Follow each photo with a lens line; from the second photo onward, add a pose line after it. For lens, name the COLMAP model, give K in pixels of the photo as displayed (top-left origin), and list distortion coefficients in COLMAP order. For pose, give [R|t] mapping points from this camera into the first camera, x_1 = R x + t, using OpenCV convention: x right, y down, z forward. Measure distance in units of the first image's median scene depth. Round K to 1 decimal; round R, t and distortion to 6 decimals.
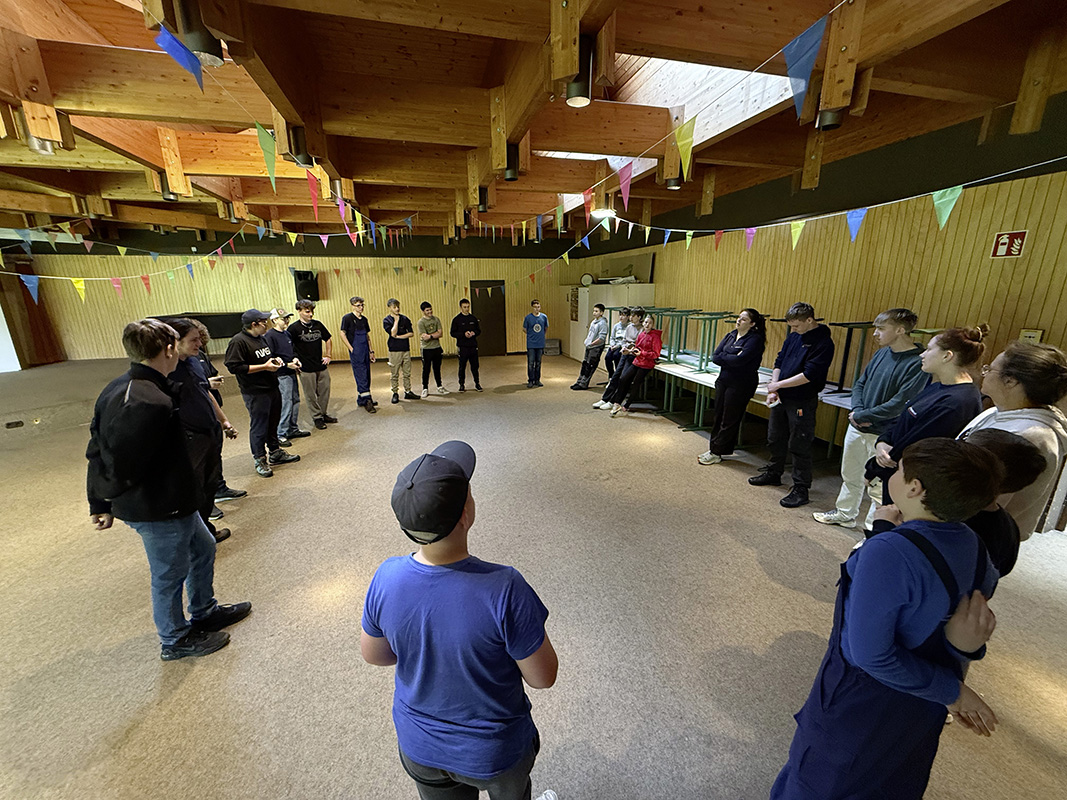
lens RADIAL K [[424.4, 0, 532.0], [0, 424.4, 400.9], [0, 0, 1]] dist [-0.000251, 0.000511]
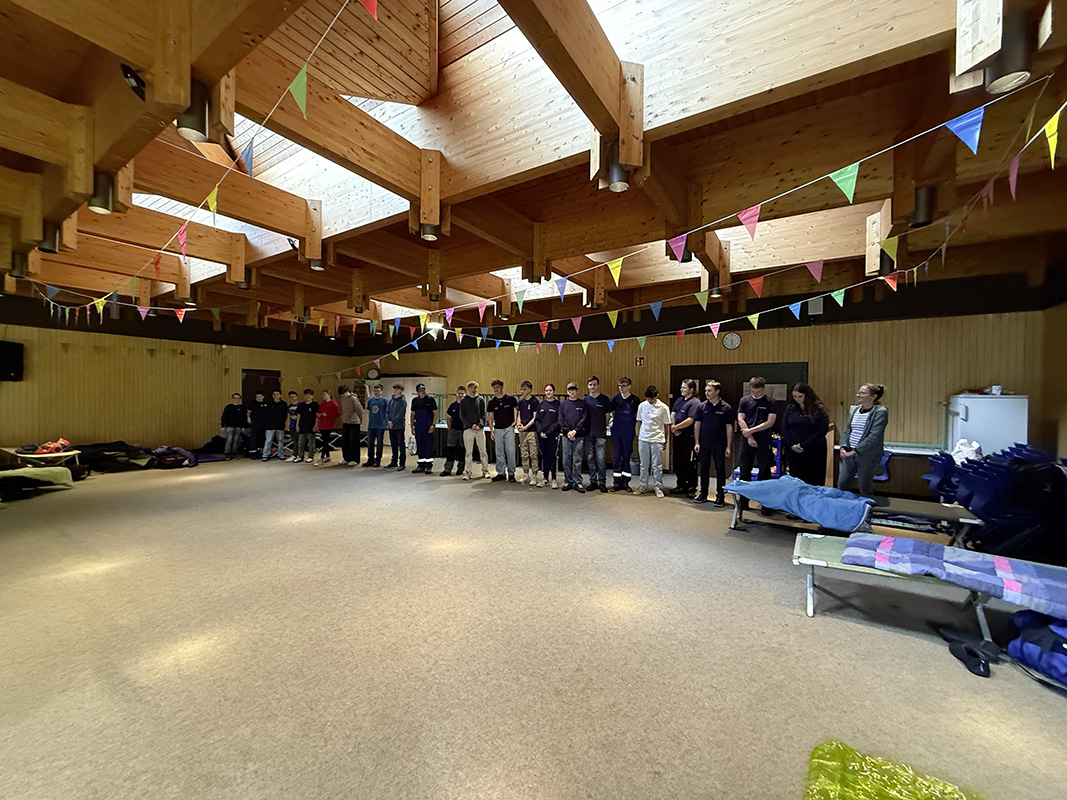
lens RADIAL K [[424.4, 0, 531.8], [0, 424.4, 399.7], [0, 0, 1]] dist [-0.000251, 0.000511]
pose [[0.743001, 0.013157, 0.669161, -0.561438], [0.155835, 0.968927, -0.192082, 0.129540], [-0.650895, 0.246996, 0.717864, -0.181524]]
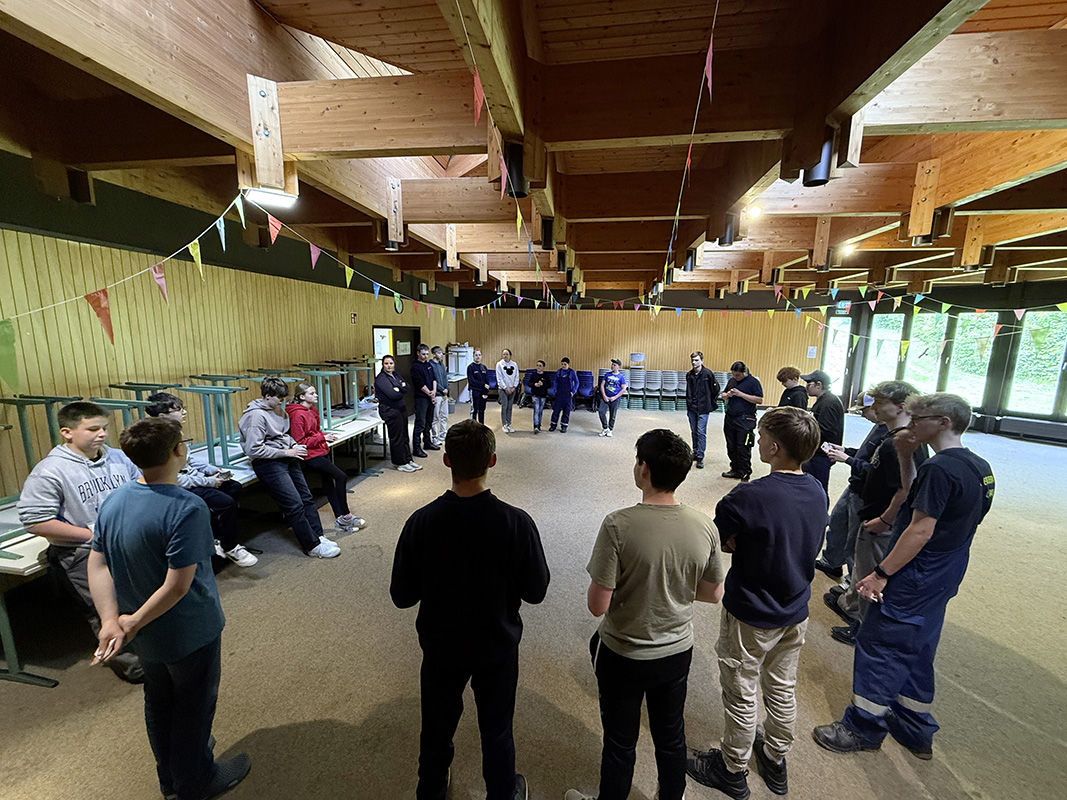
lens RADIAL K [[424.4, 0, 531.6], [0, 424.4, 398.6], [0, 0, 1]] dist [-0.000251, 0.000511]
pose [[-0.920385, -0.065246, 0.385532, -0.317804], [0.096324, 0.917762, 0.385273, -0.403823], [-0.378963, 0.391735, -0.838409, 1.437636]]
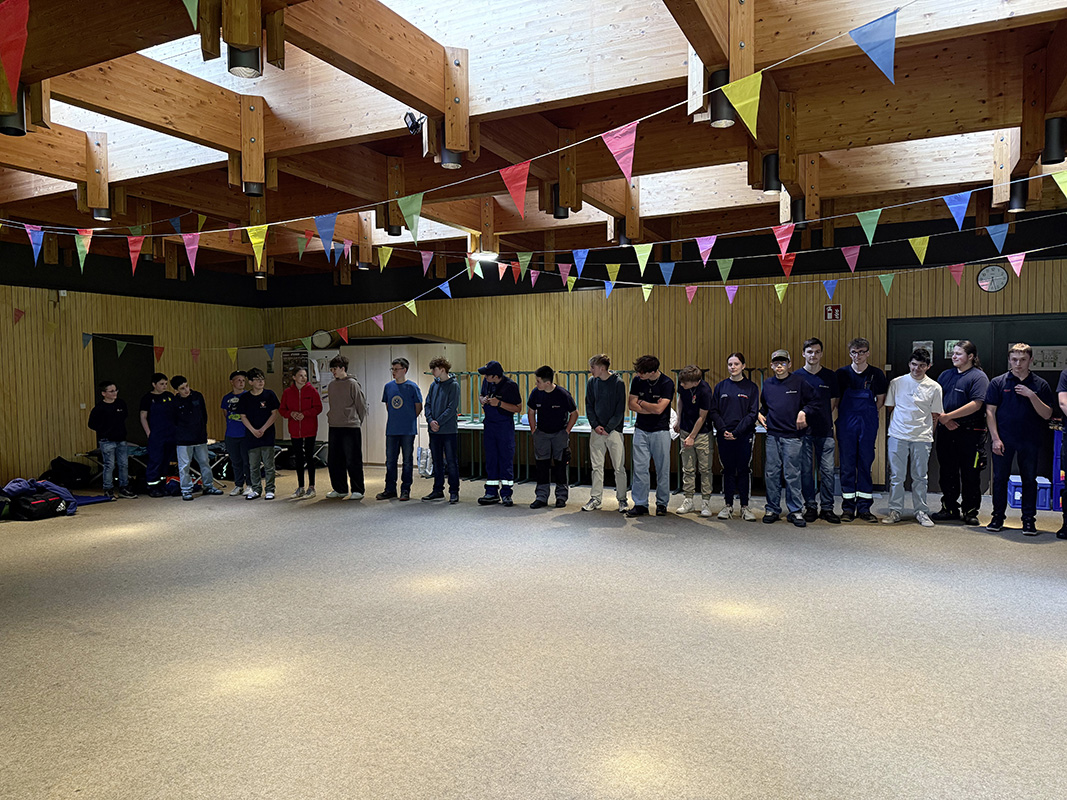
lens RADIAL K [[745.6, 0, 537.7], [0, 745.6, 401.0], [0, 0, 1]] dist [0.033311, -0.033937]
pose [[0.656070, -0.025395, 0.754273, -0.908340], [0.199219, 0.969812, -0.140629, 0.064373], [-0.727931, 0.242528, 0.641324, 0.056189]]
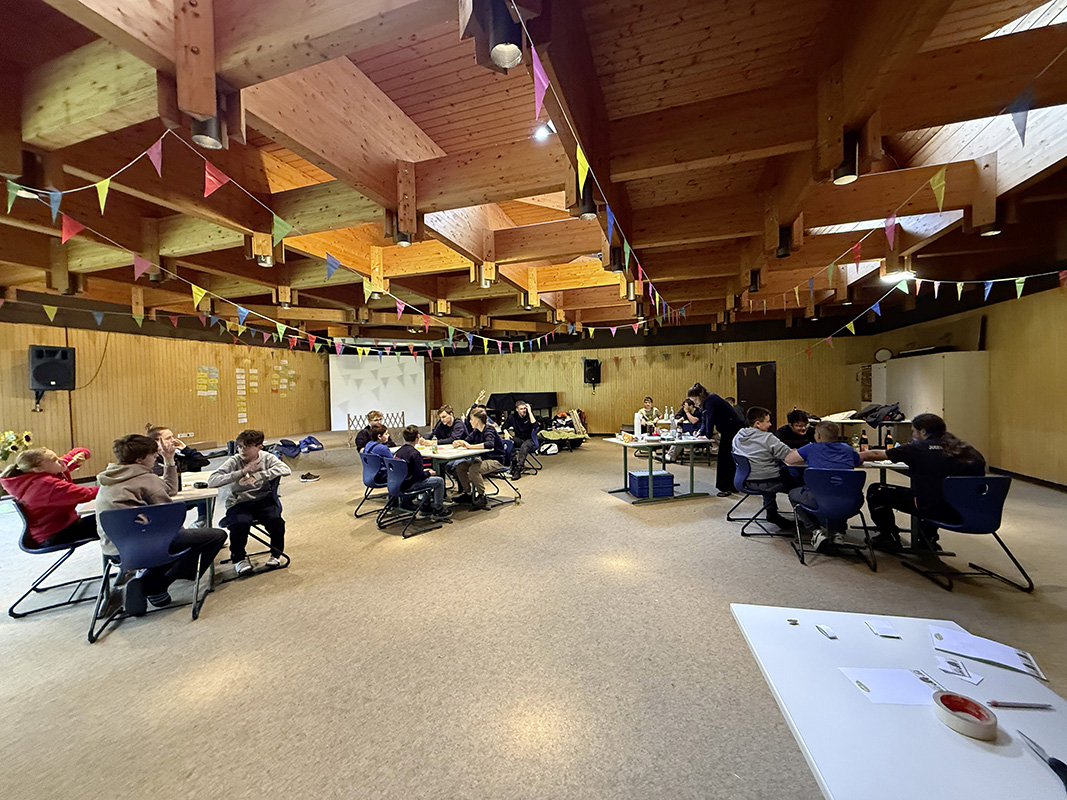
lens RADIAL K [[424.4, 0, 532.6], [0, 424.4, 401.2], [0, 0, 1]] dist [-0.000251, 0.000511]
pose [[0.835093, 0.007087, -0.550063, 0.011838], [-0.129493, 0.974351, -0.184040, 0.107858], [0.534651, 0.224920, 0.814592, -0.140949]]
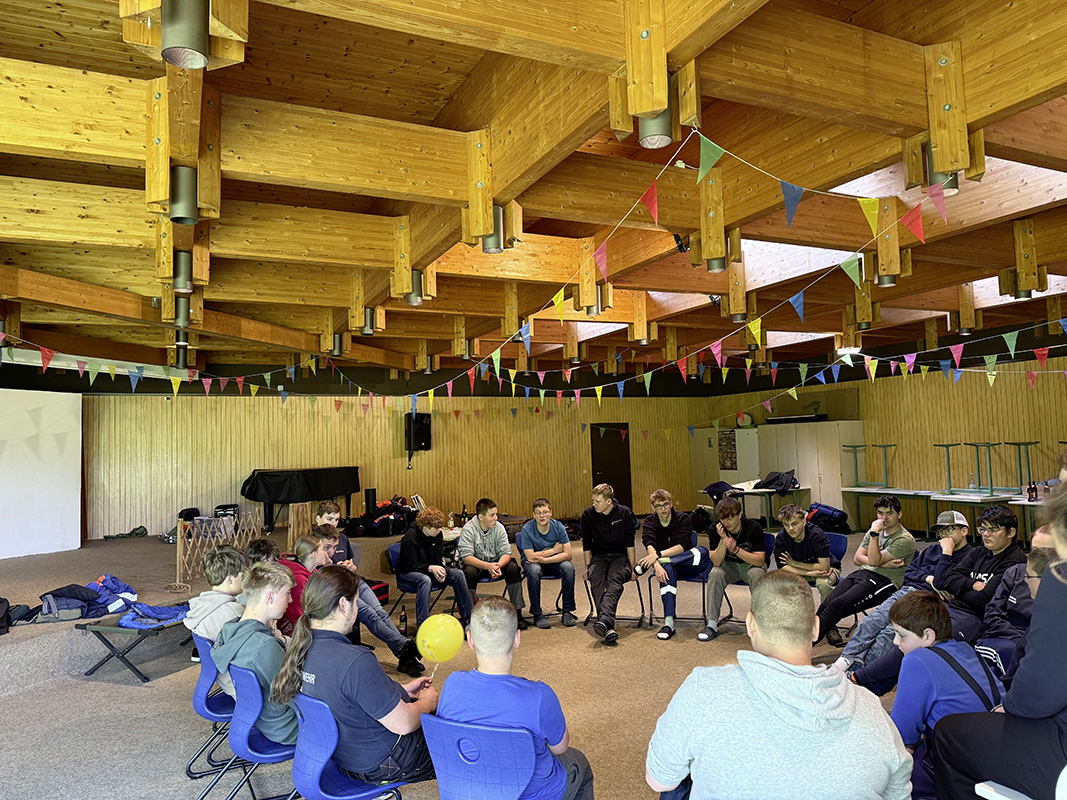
lens RADIAL K [[745.6, 0, 535.4], [0, 745.6, 399.3], [0, 0, 1]] dist [0.033311, -0.033937]
pose [[0.983997, -0.009056, 0.177953, -0.919911], [0.066169, 0.945865, -0.317744, 0.194259], [-0.165442, 0.324434, 0.931328, -0.522053]]
